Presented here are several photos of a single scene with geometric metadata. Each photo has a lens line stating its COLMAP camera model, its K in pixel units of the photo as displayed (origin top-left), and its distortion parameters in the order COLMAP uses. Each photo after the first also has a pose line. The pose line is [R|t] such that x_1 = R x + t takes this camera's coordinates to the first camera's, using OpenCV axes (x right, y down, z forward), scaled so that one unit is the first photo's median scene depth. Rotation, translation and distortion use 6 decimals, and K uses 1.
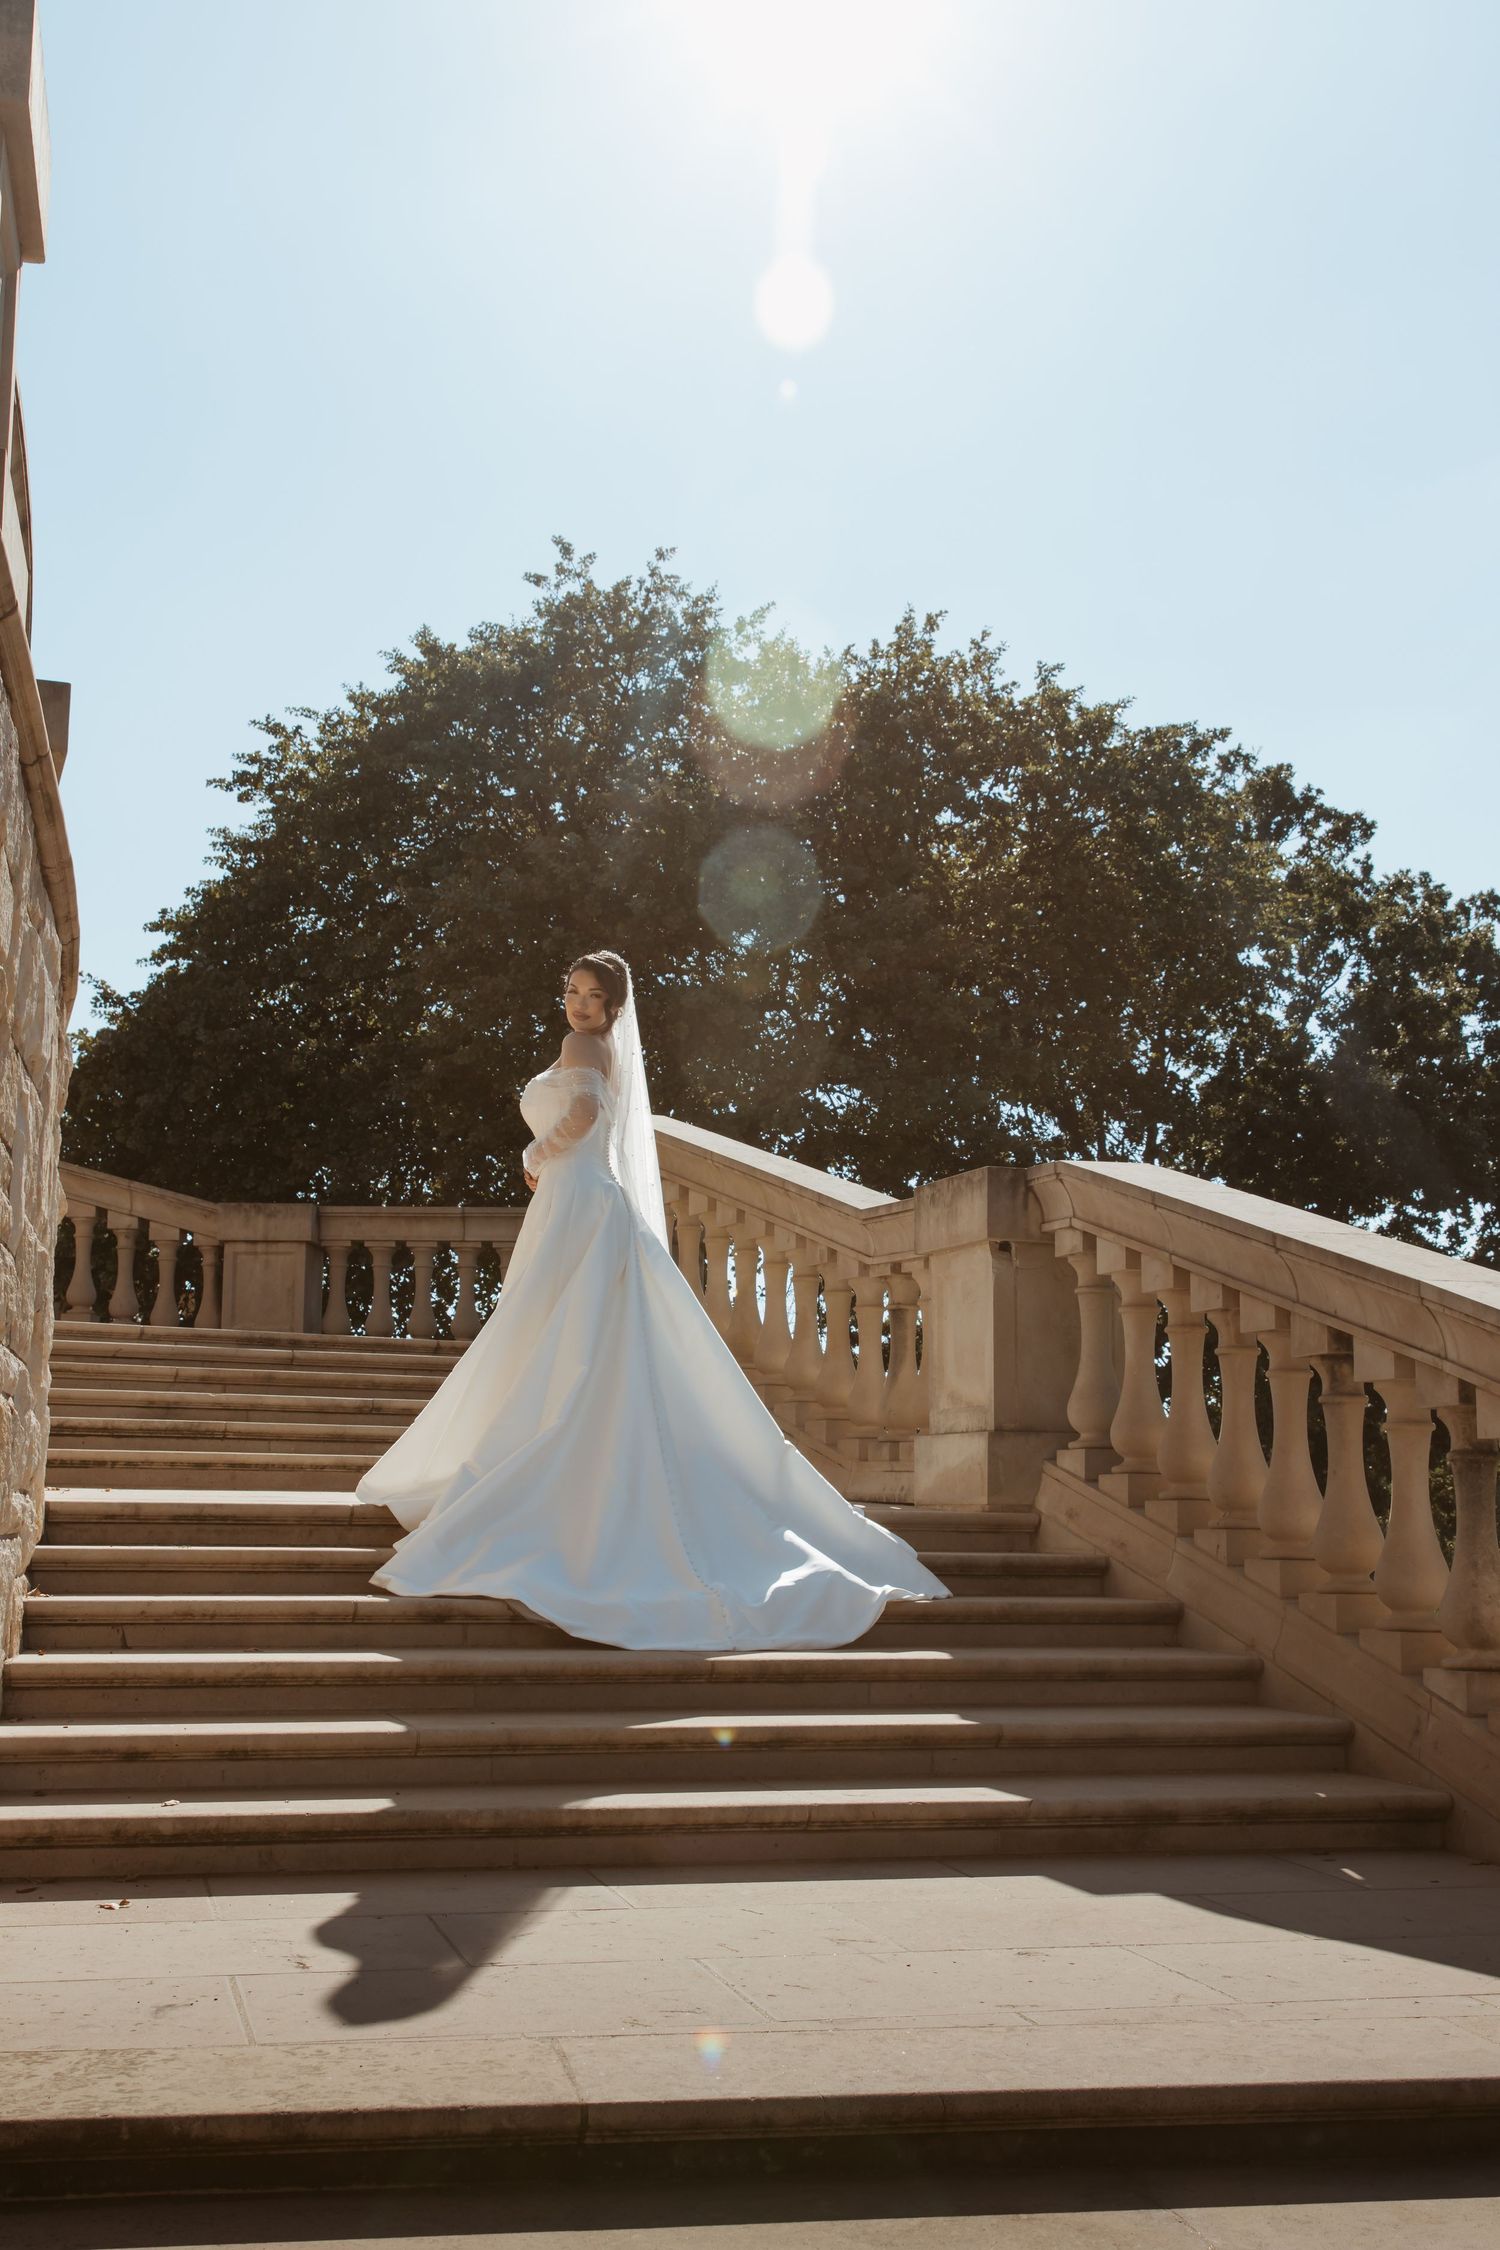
lens RADIAL K [[2555.4, 0, 745.2], [0, 2555.4, 1133.5], [0, 0, 1]] dist [0.021953, 0.000000]
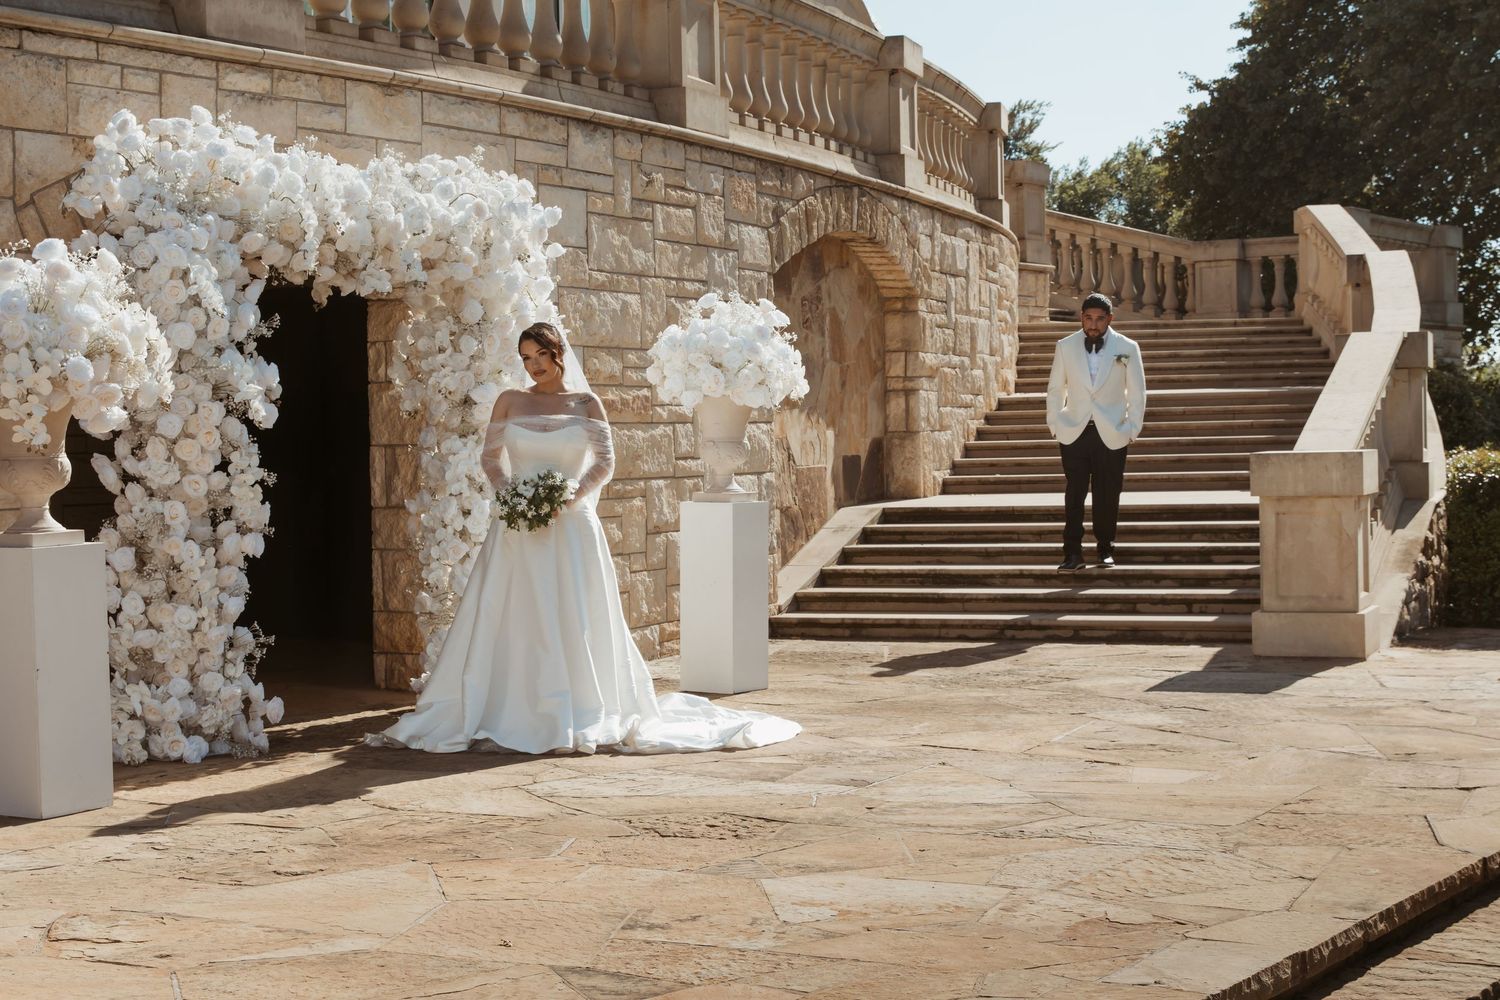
lens RADIAL K [[2319.7, 0, 758.3], [0, 2319.7, 513.1], [0, 0, 1]] dist [0.020763, 0.000000]
pose [[0.866532, -0.013063, -0.498950, 0.836063], [0.106094, 0.981634, 0.158554, -0.184905], [0.487715, -0.190328, 0.852003, -1.484203]]
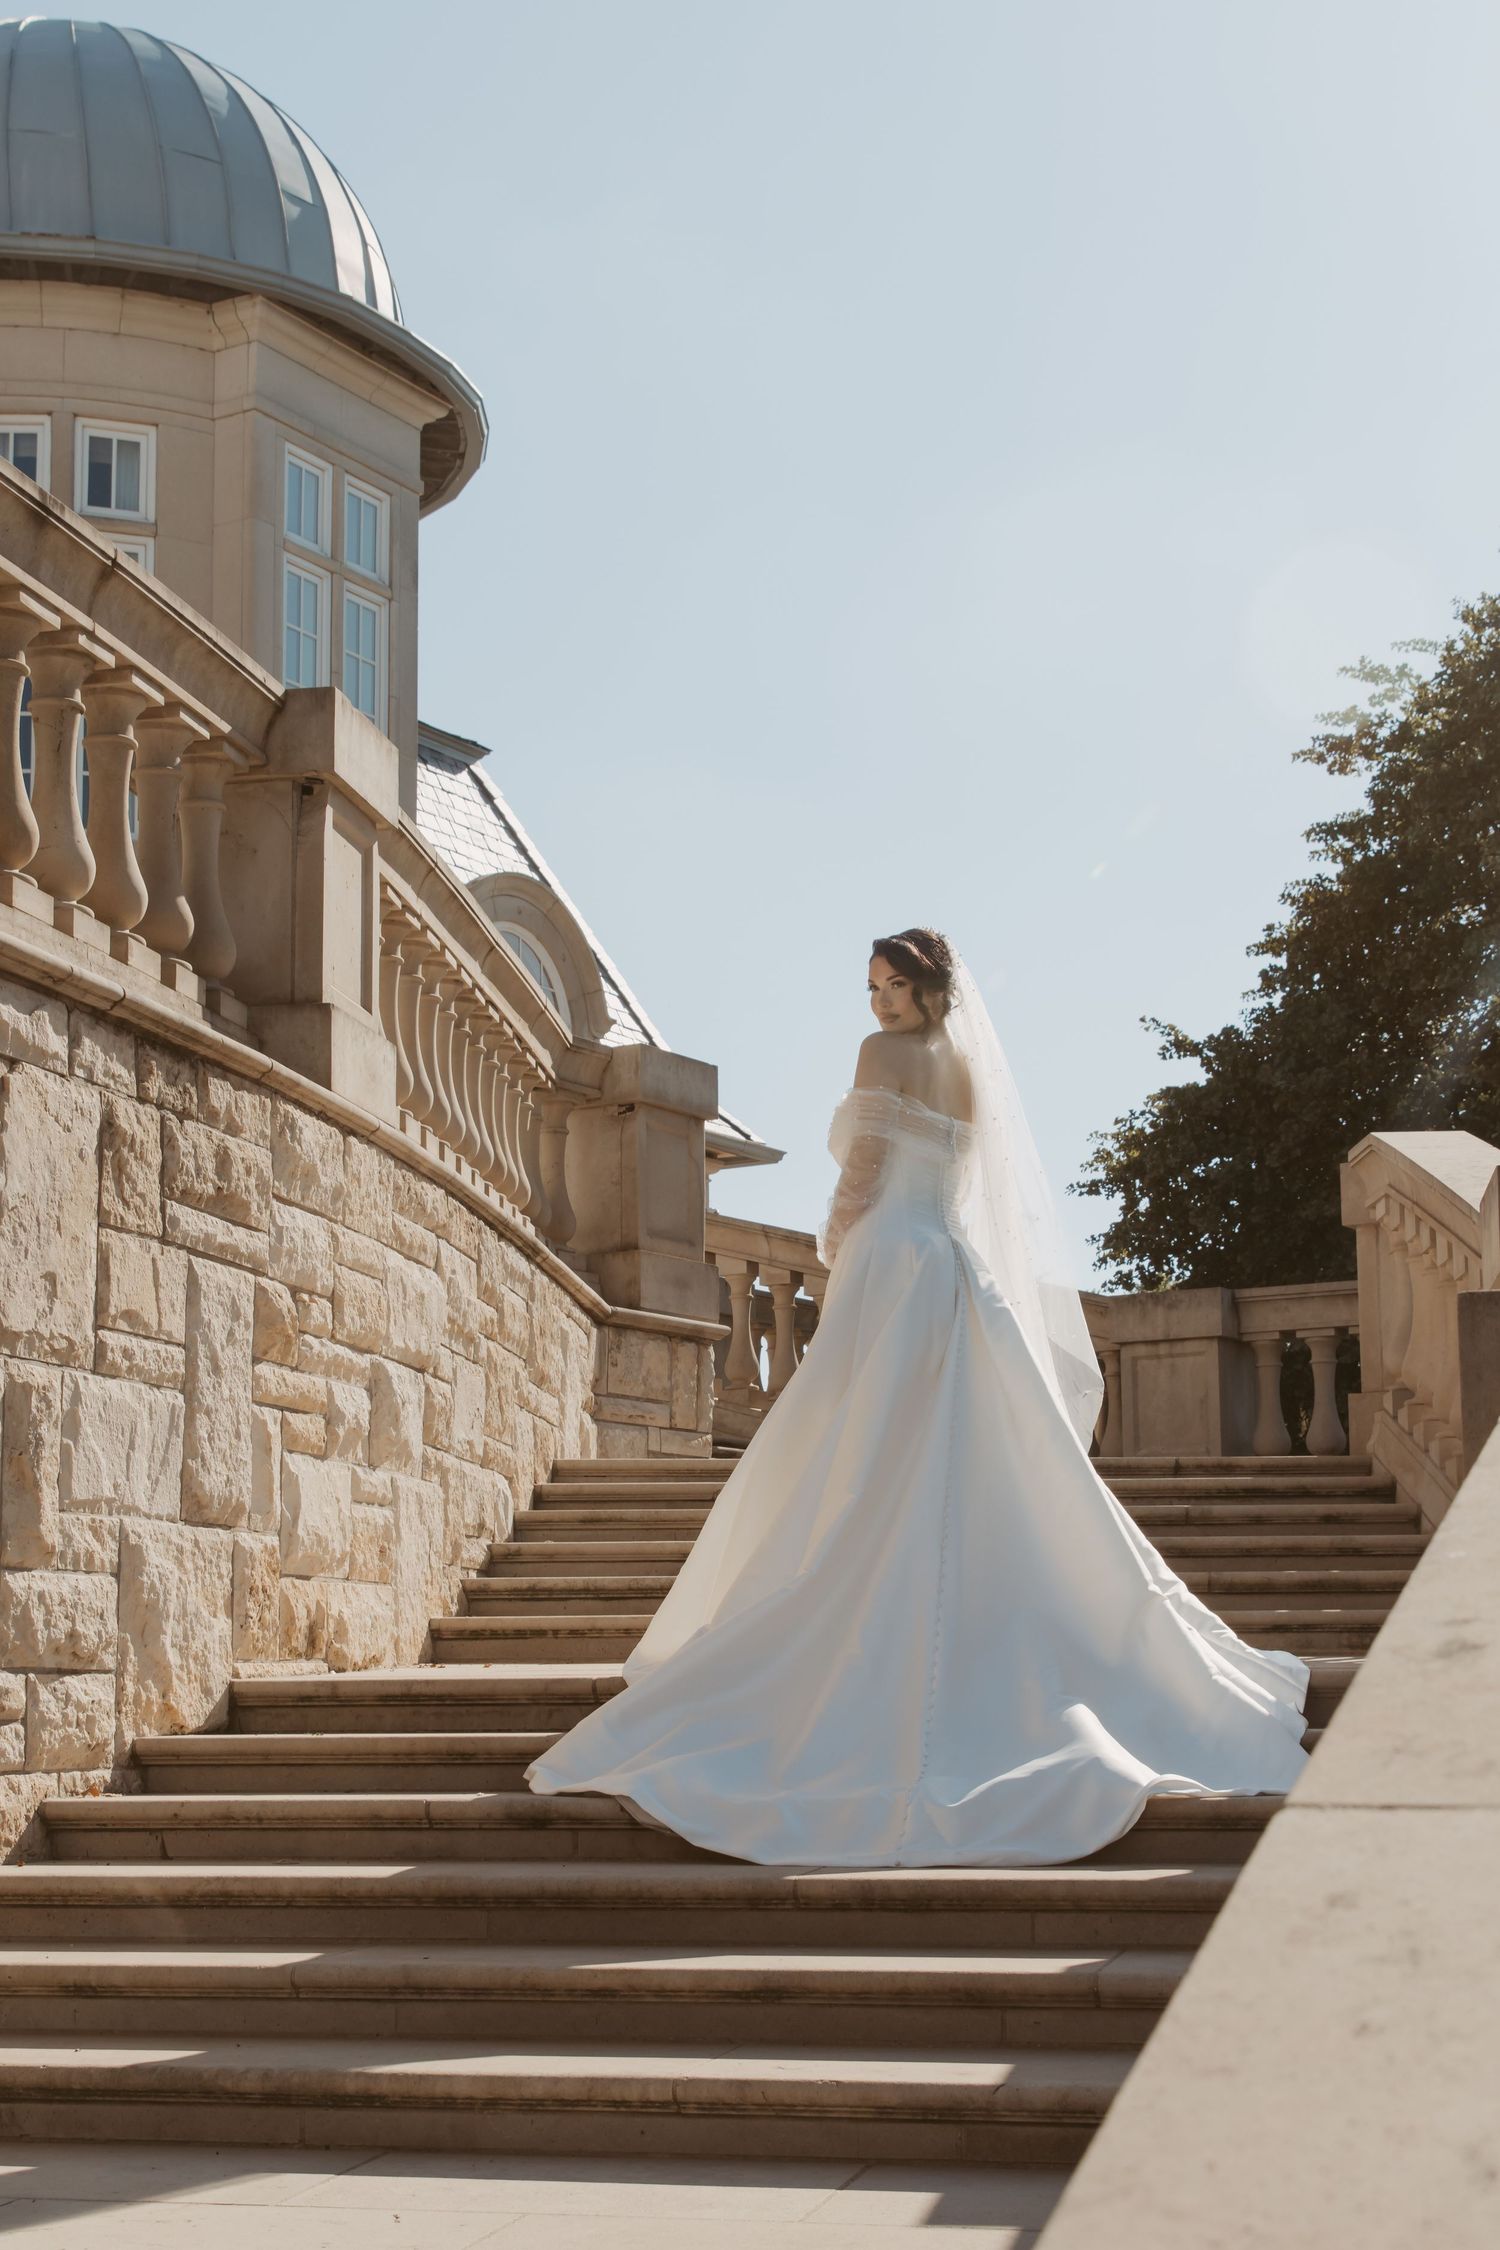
lens RADIAL K [[3260.2, 0, 720.1], [0, 3260.2, 1201.4], [0, 0, 1]] dist [0.032101, 0.000000]
pose [[0.876634, -0.090632, -0.472545, 0.367745], [0.089233, 0.995686, -0.025429, 0.029549], [0.472811, -0.019875, 0.880940, 0.145528]]
